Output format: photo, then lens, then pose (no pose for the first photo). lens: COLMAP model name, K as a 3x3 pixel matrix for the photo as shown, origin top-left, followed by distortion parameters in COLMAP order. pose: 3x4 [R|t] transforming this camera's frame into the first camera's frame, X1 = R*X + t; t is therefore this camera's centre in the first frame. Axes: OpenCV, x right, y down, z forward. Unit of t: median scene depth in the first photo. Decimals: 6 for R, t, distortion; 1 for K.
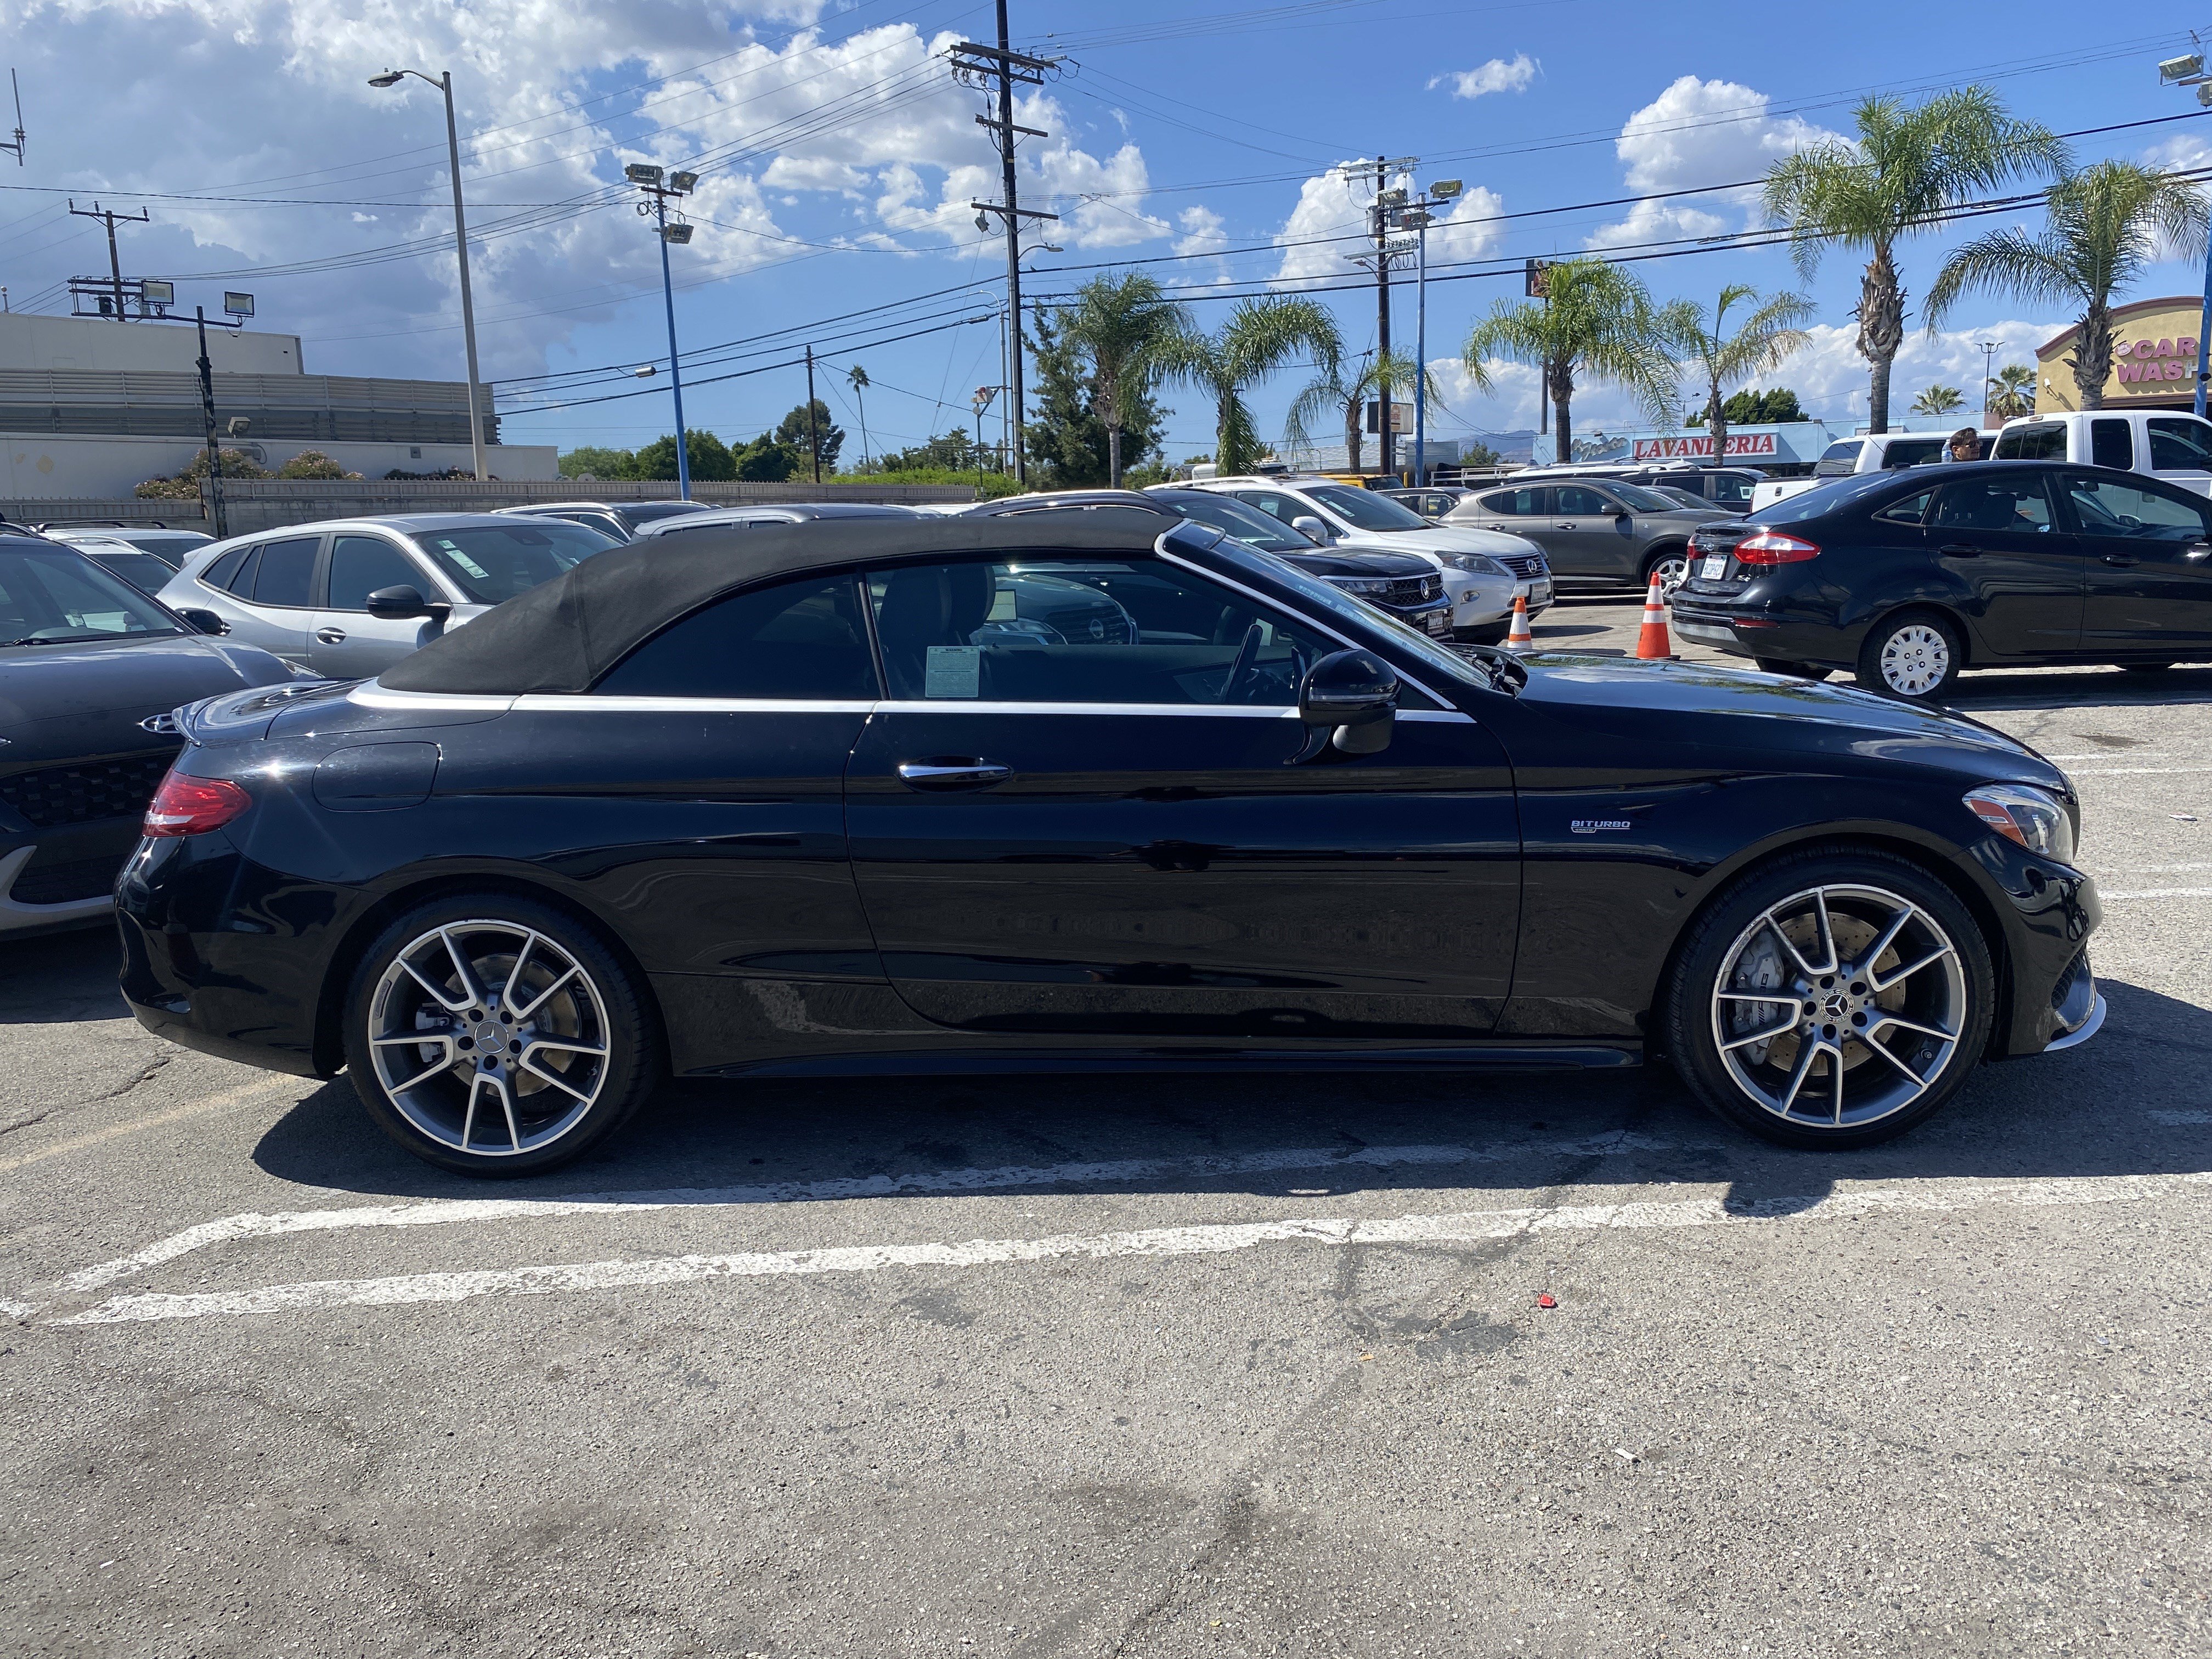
lens RADIAL K [[1720.9, 0, 1106.0], [0, 1720.9, 829.5], [0, 0, 1]] dist [0.002687, -0.006225]
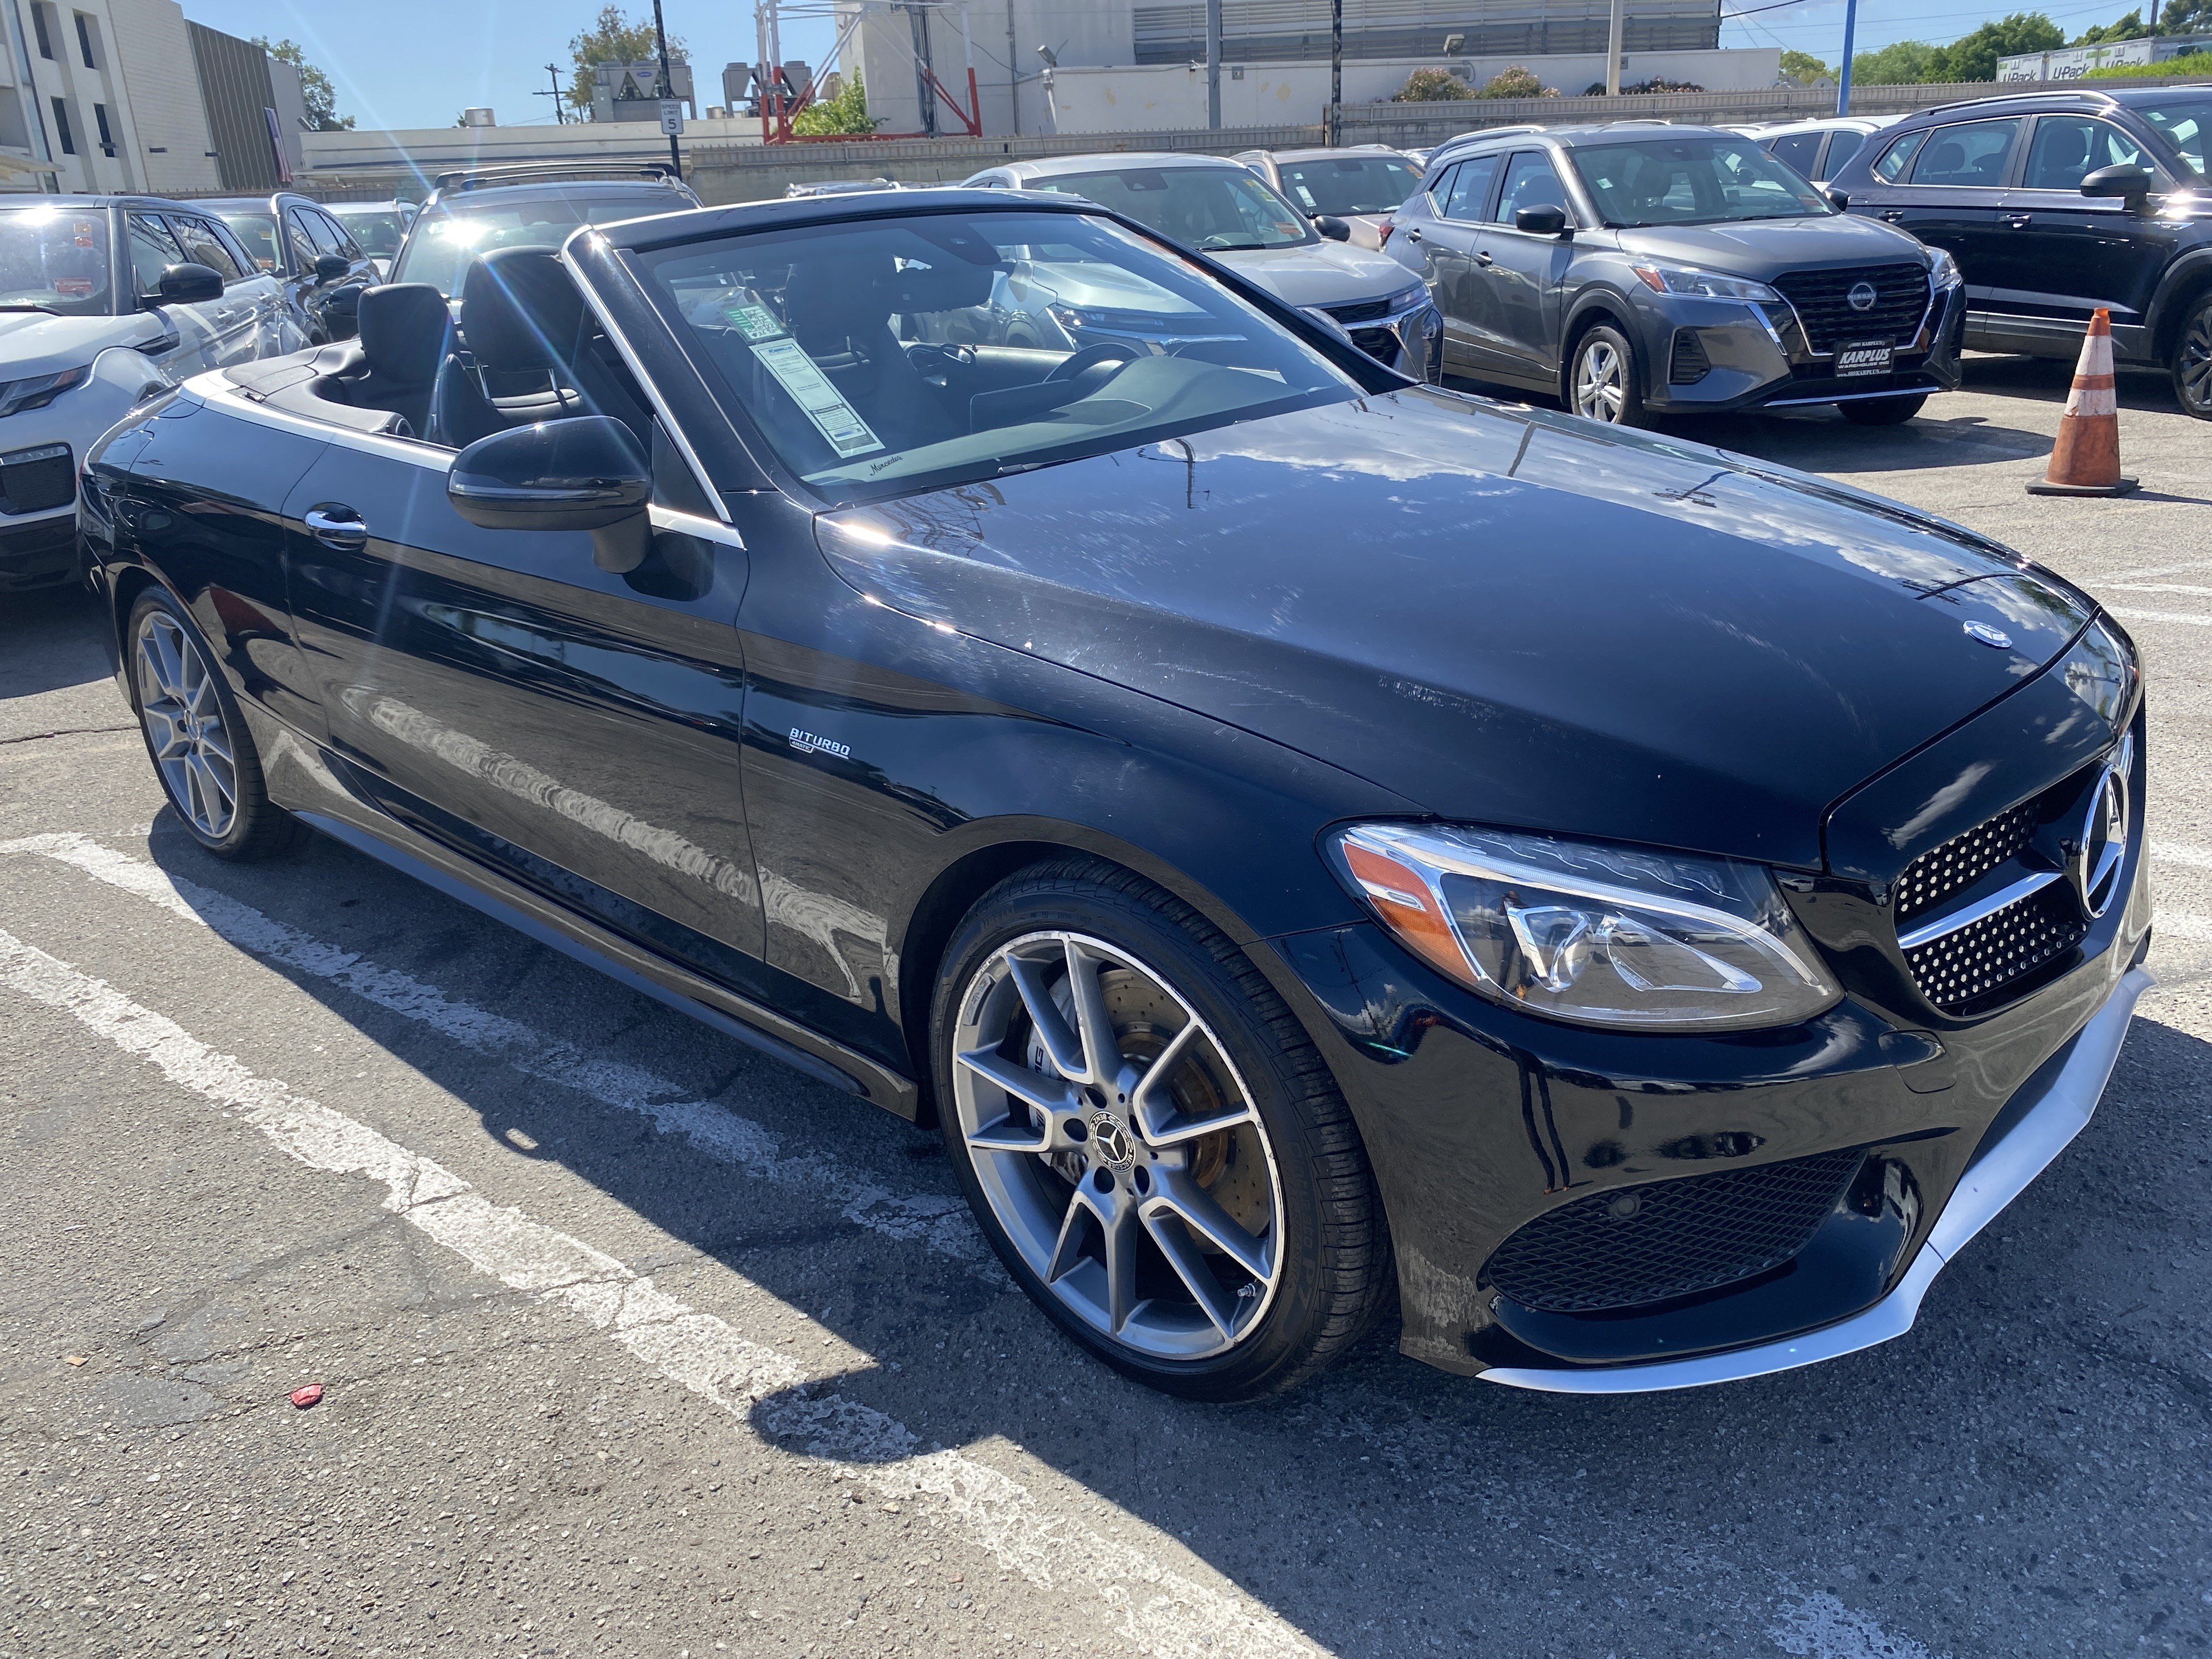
lens RADIAL K [[1711.9, 0, 1093.4], [0, 1711.9, 785.9], [0, 0, 1]] dist [0.002591, -0.002802]
pose [[0.751130, 0.215986, -0.623822, 0.714207], [-0.095538, 0.970581, 0.221010, -0.126249], [0.653205, -0.106409, 0.749667, 0.573759]]
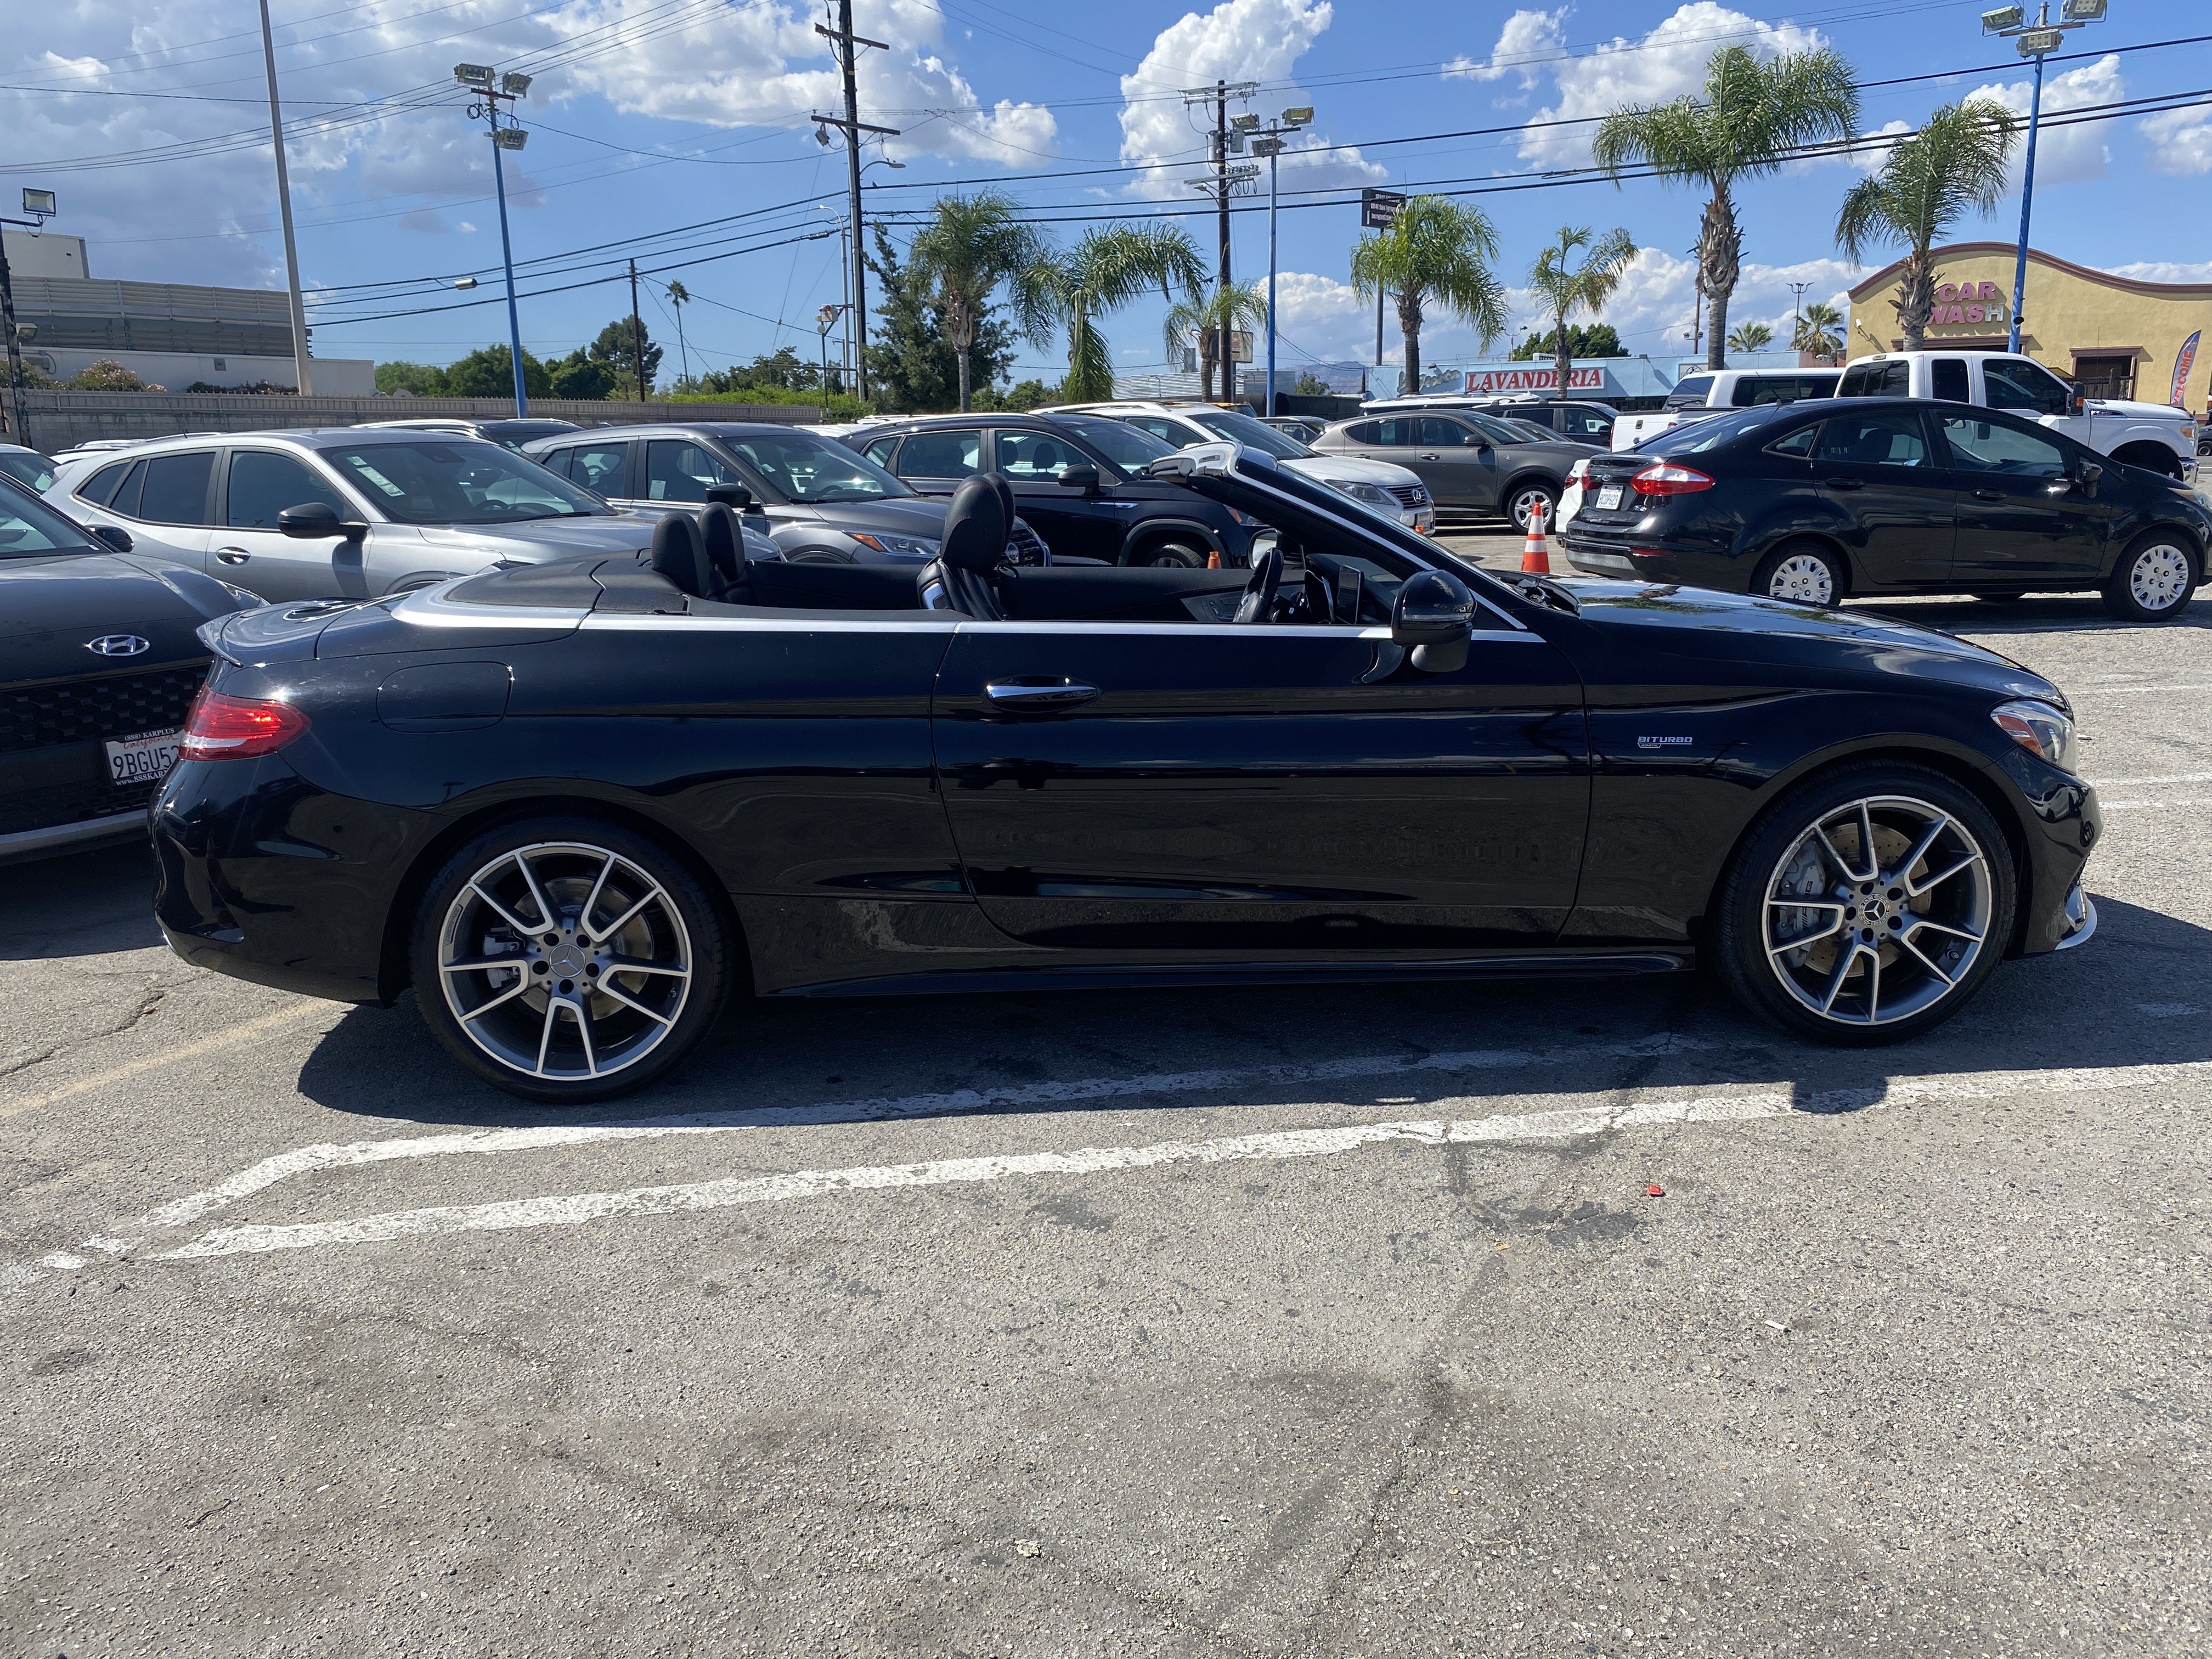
lens RADIAL K [[1724.7, 0, 1095.7], [0, 1724.7, 823.1], [0, 0, 1]] dist [0.003940, -0.010860]
pose [[0.995475, -0.008420, 0.094650, -0.148639], [0.004916, 0.999296, 0.037194, 0.006353], [-0.094897, -0.036561, 0.994816, -0.010106]]
